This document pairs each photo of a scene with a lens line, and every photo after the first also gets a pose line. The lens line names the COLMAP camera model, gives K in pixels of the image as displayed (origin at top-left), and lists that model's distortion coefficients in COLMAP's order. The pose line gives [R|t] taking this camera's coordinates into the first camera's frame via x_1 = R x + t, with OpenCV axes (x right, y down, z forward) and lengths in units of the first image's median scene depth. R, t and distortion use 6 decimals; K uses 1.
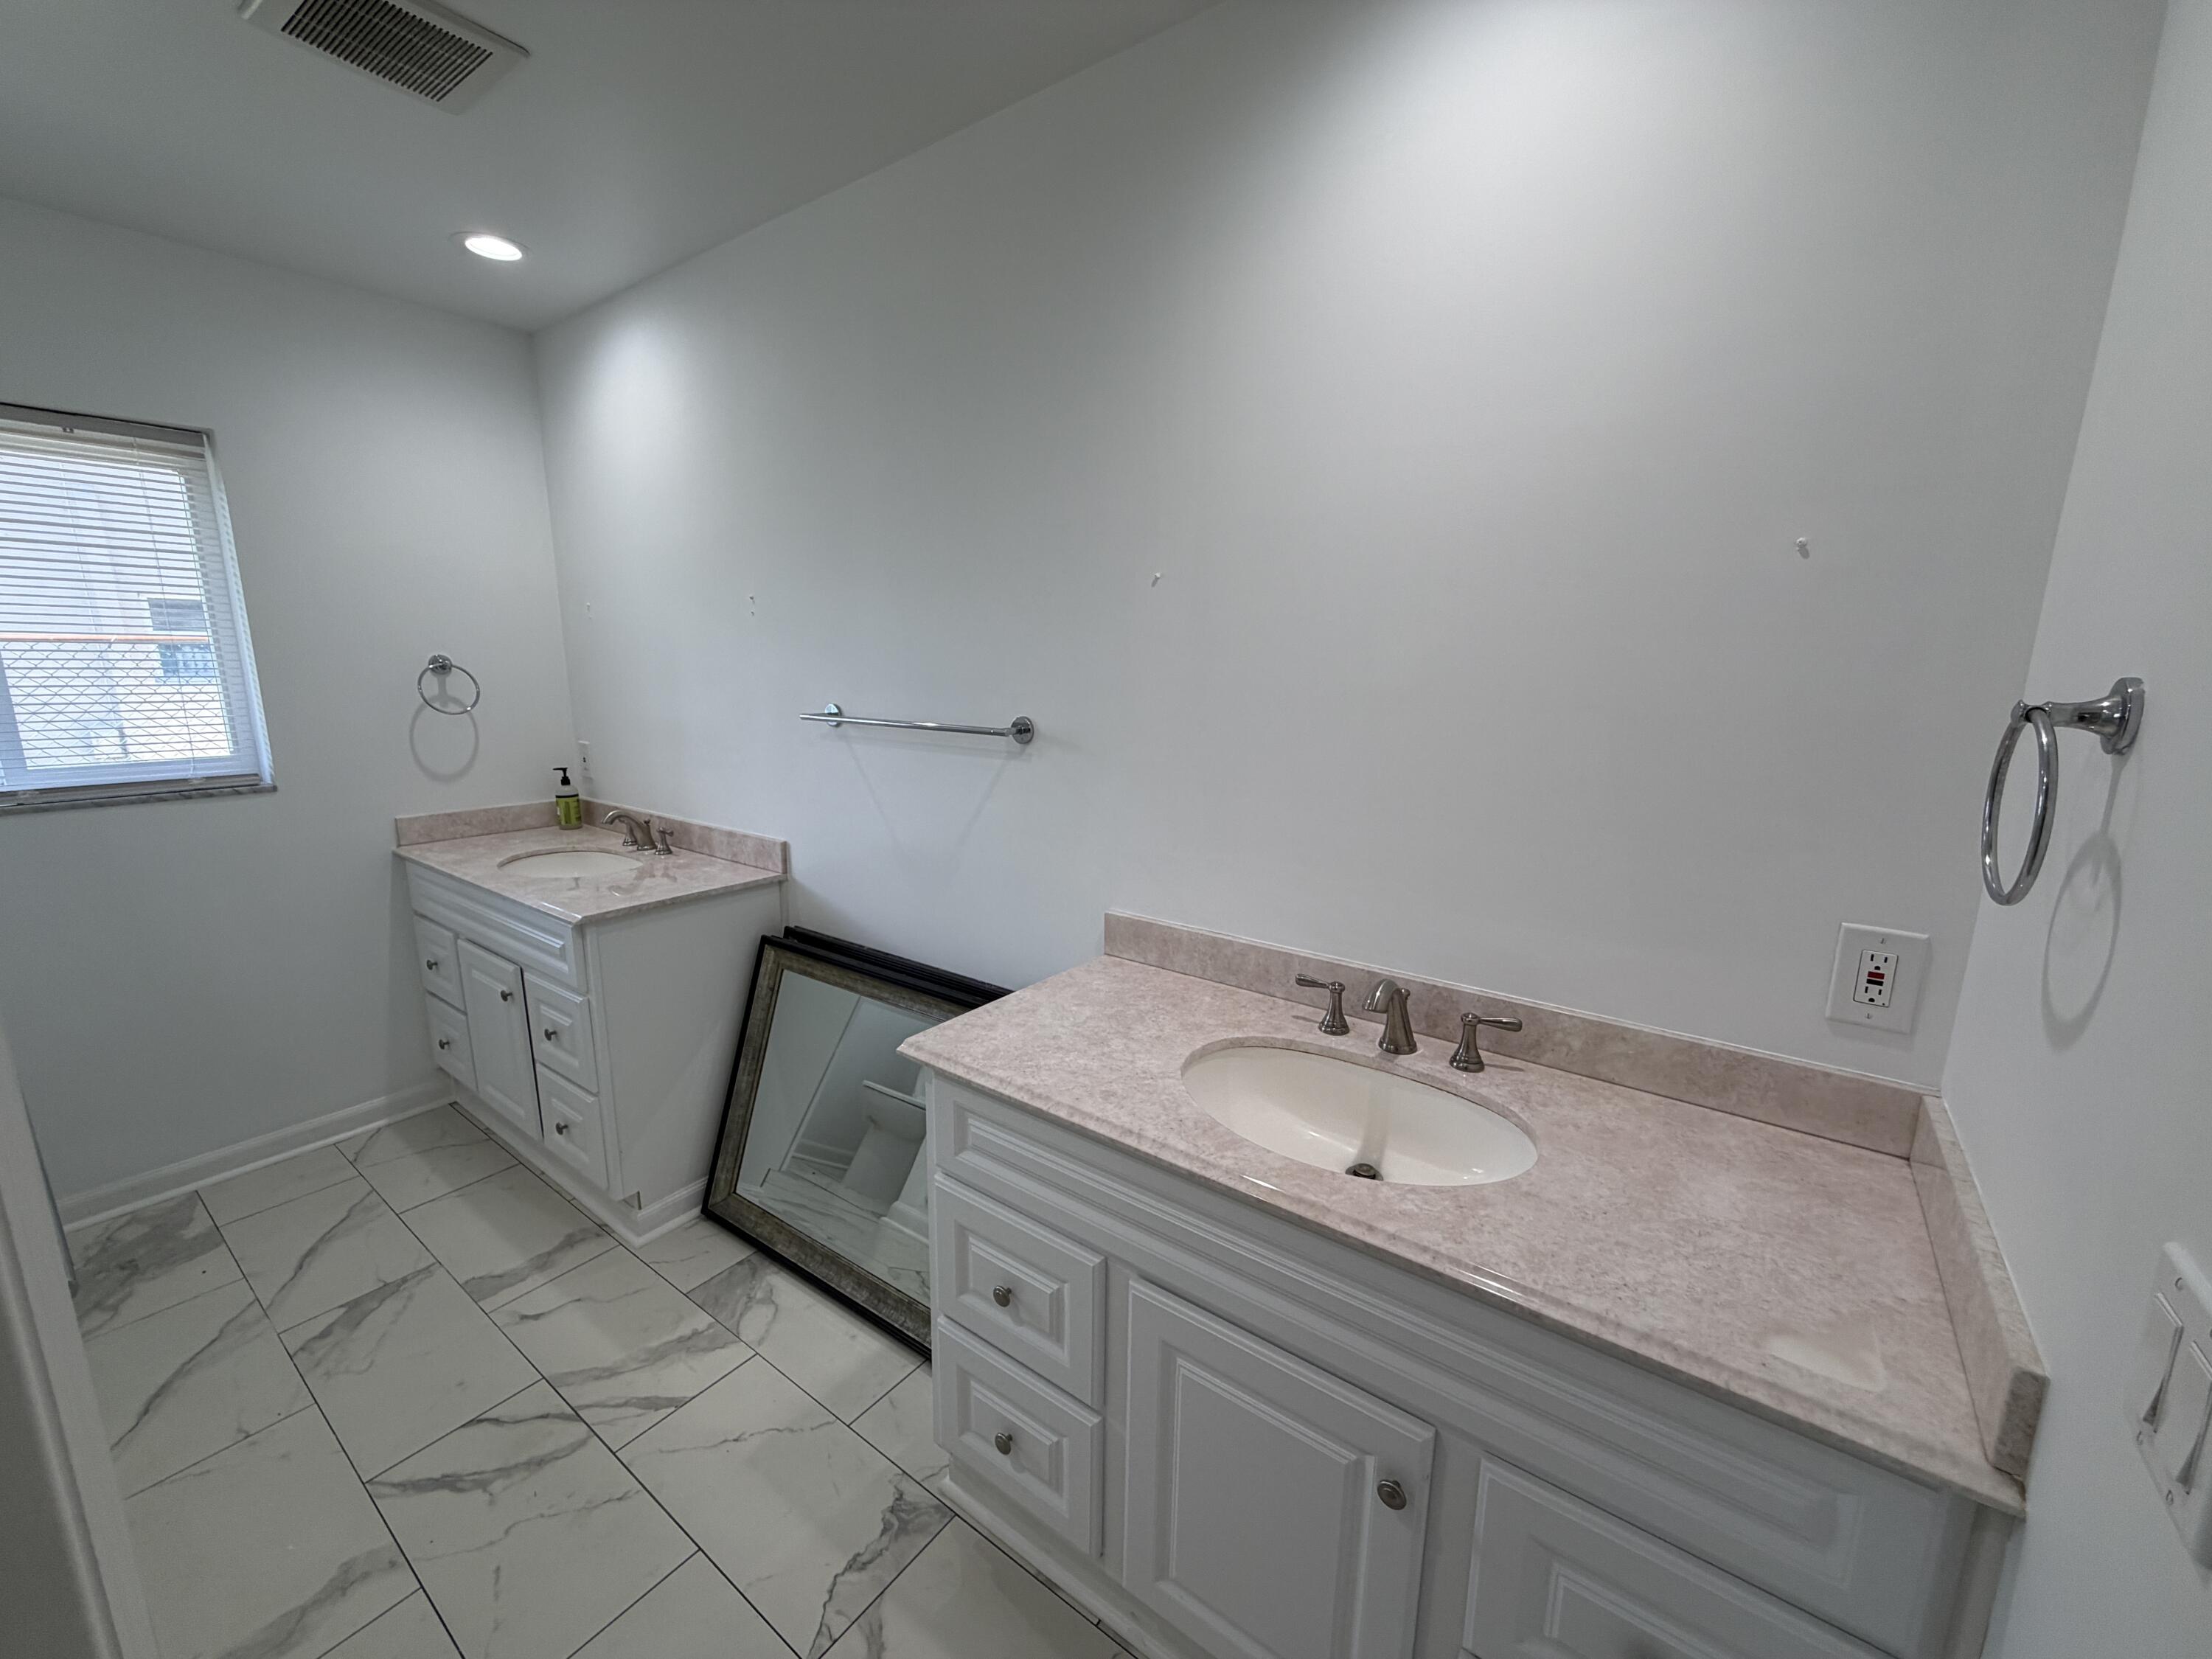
lens RADIAL K [[883.0, 0, 1099.6], [0, 883.0, 829.7], [0, 0, 1]] dist [0.002801, -0.000403]
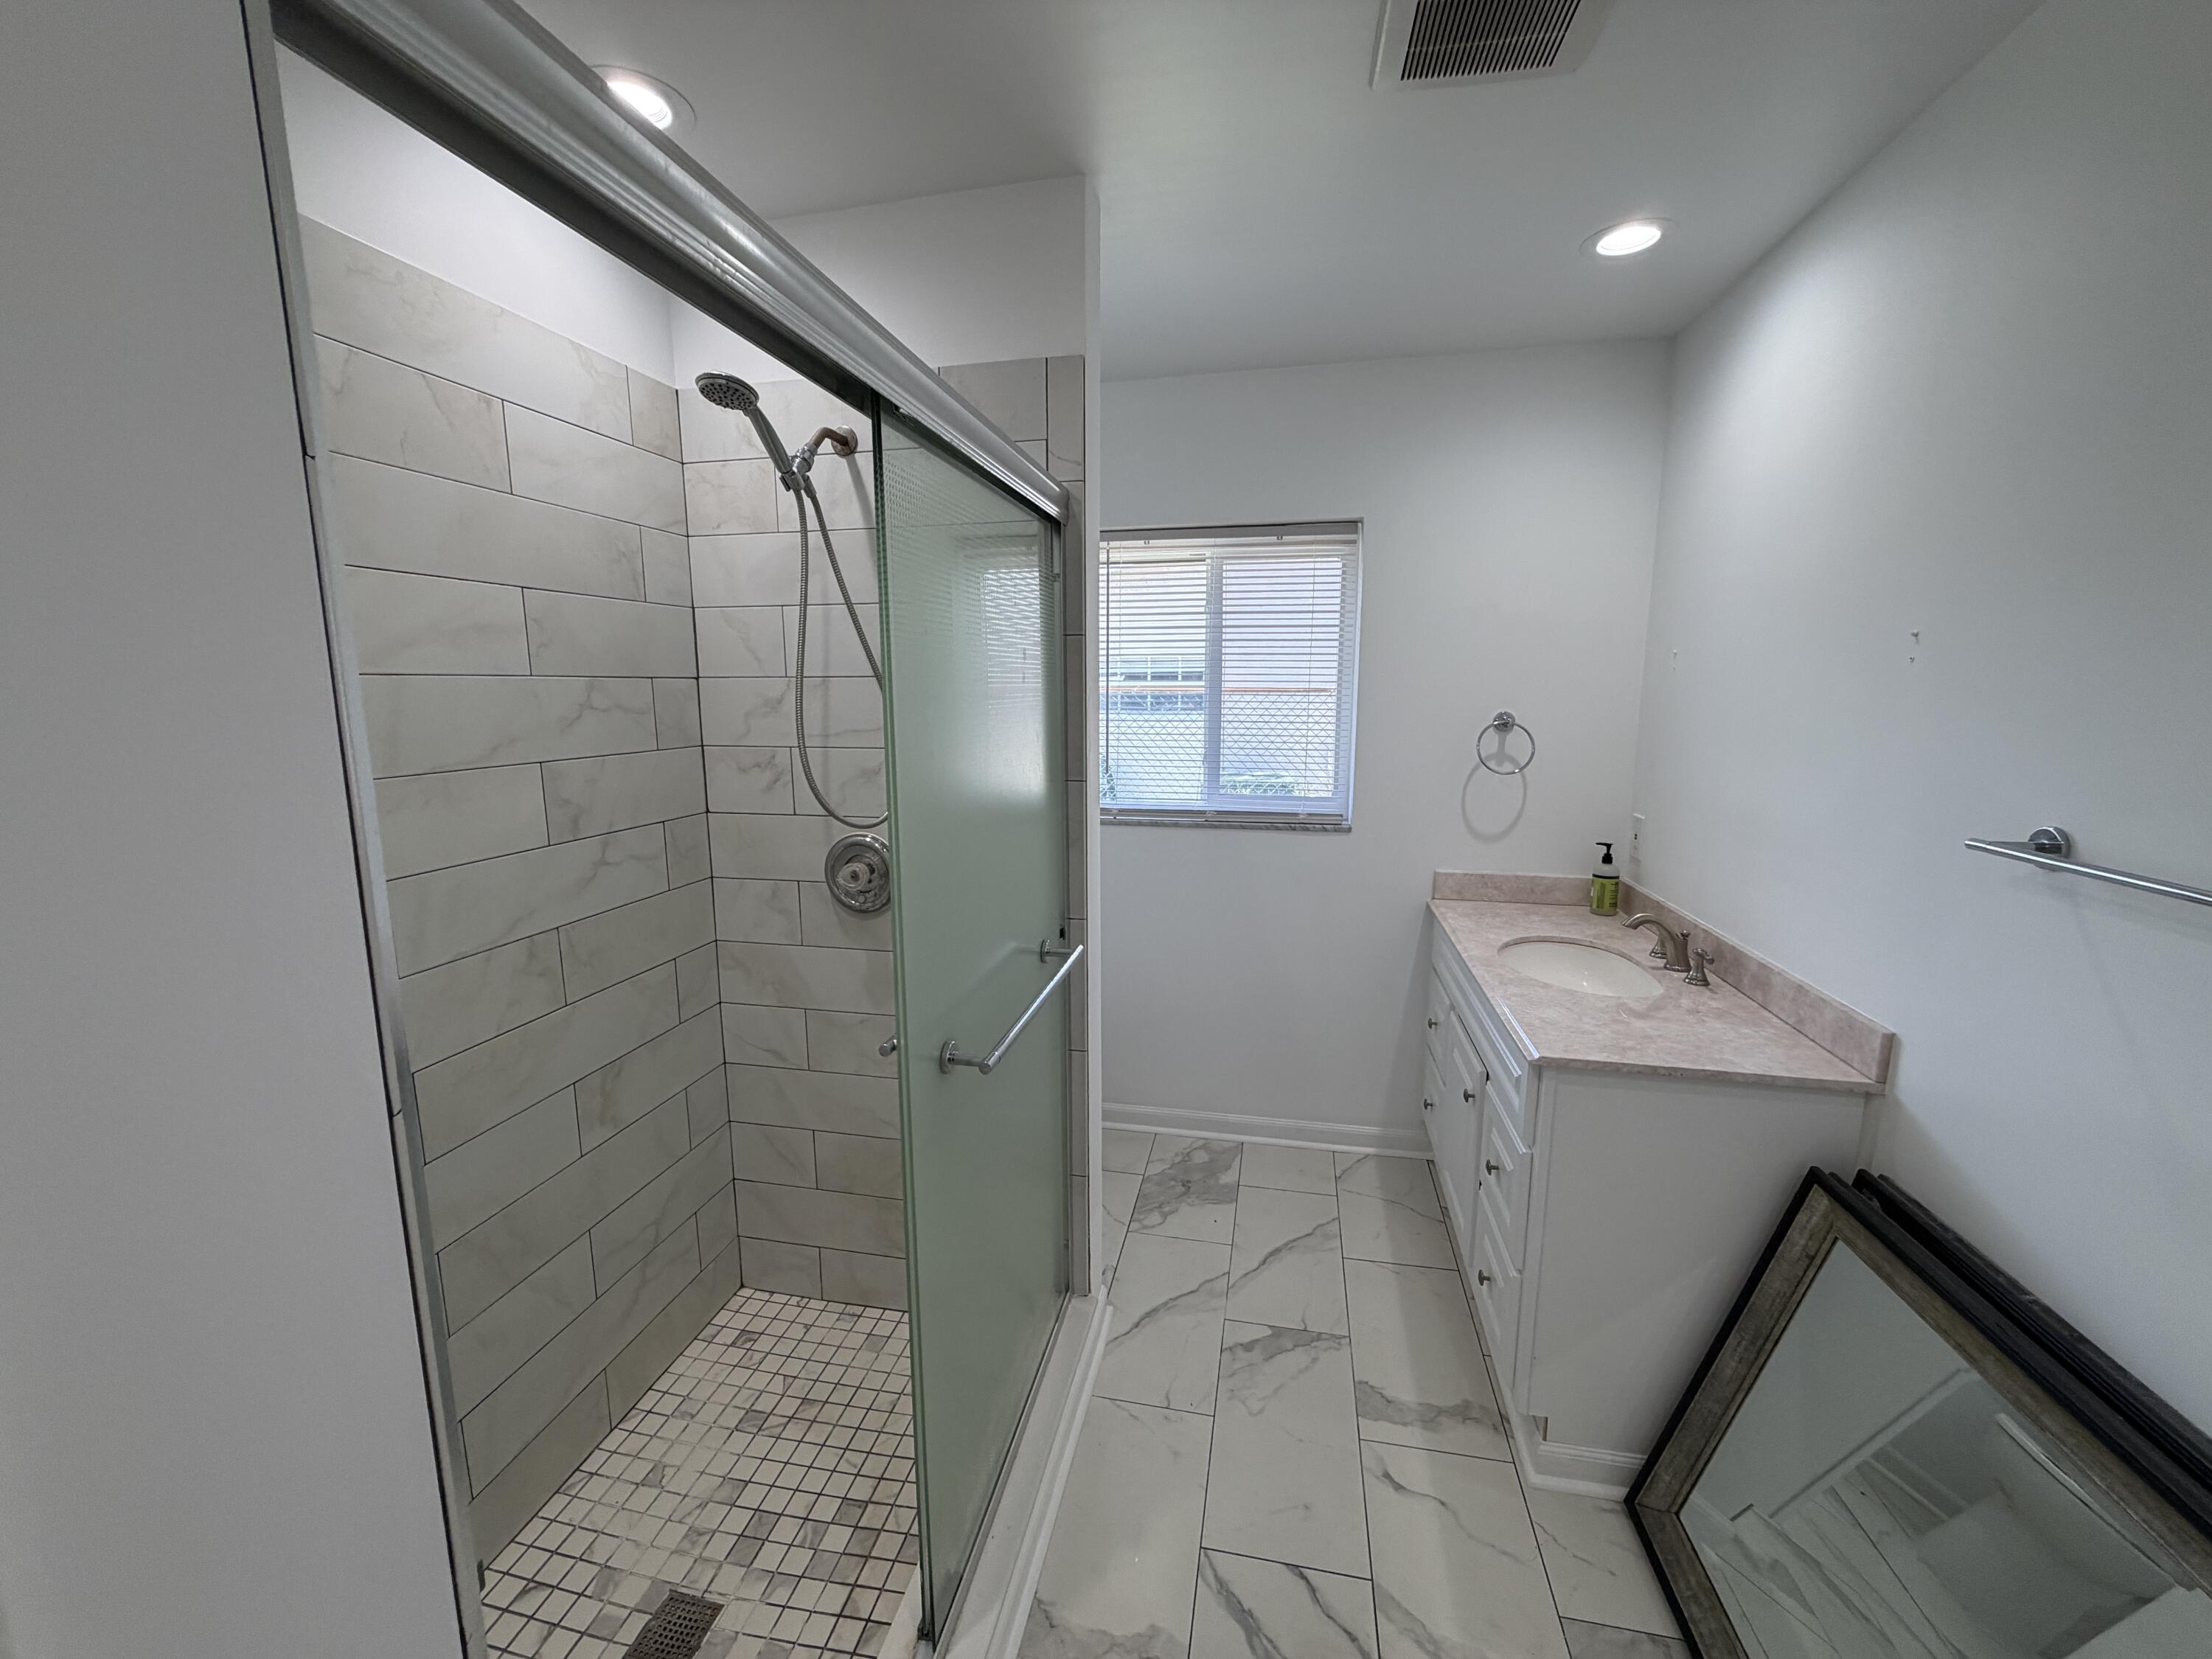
lens RADIAL K [[883.0, 0, 1105.0], [0, 883.0, 828.7], [0, 0, 1]] dist [0.002801, -0.000403]
pose [[0.420785, 0.137262, -0.896716, -0.059942], [-0.173261, 0.982450, 0.069082, -0.073079], [0.890461, 0.126297, 0.437182, 0.239039]]
